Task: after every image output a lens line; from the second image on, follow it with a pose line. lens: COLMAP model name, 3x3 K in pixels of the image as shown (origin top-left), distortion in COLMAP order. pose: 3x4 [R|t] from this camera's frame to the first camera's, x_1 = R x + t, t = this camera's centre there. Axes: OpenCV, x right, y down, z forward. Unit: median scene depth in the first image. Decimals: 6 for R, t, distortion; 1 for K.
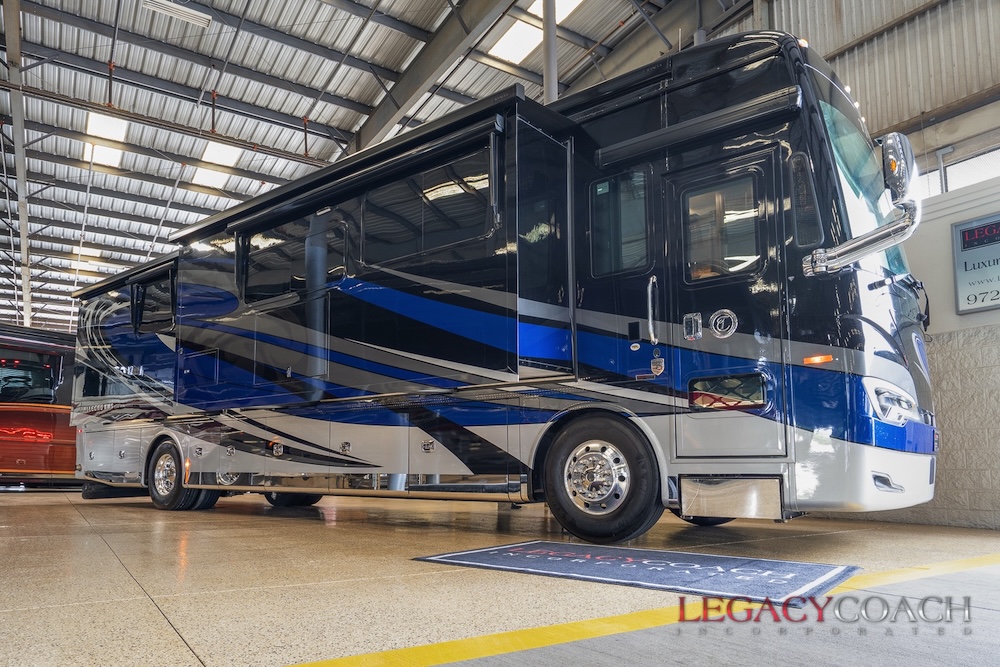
lens RADIAL K [[658.2, 0, 500.4], [0, 658.2, 336.9], [0, 0, 1]] dist [0.008676, -0.001885]
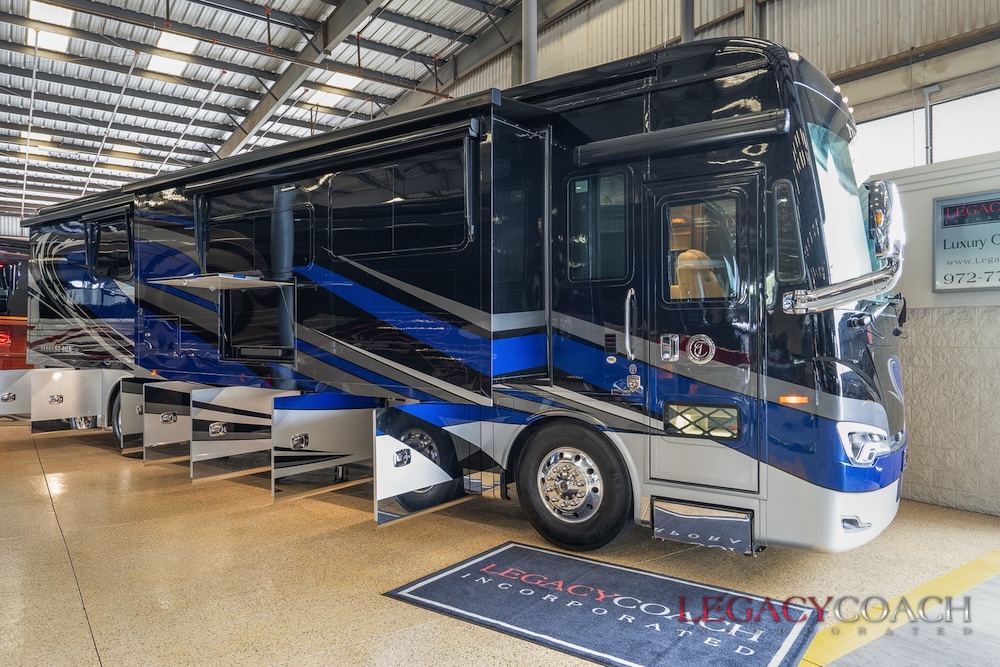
lens RADIAL K [[672.4, 0, 500.0], [0, 672.4, 333.5], [0, 0, 1]] dist [0.007899, -0.000463]
pose [[0.999277, 0.005031, 0.037688, 0.000988], [-0.008313, 0.996133, 0.087460, -0.107730], [-0.037102, -0.087710, 0.995455, 0.012008]]
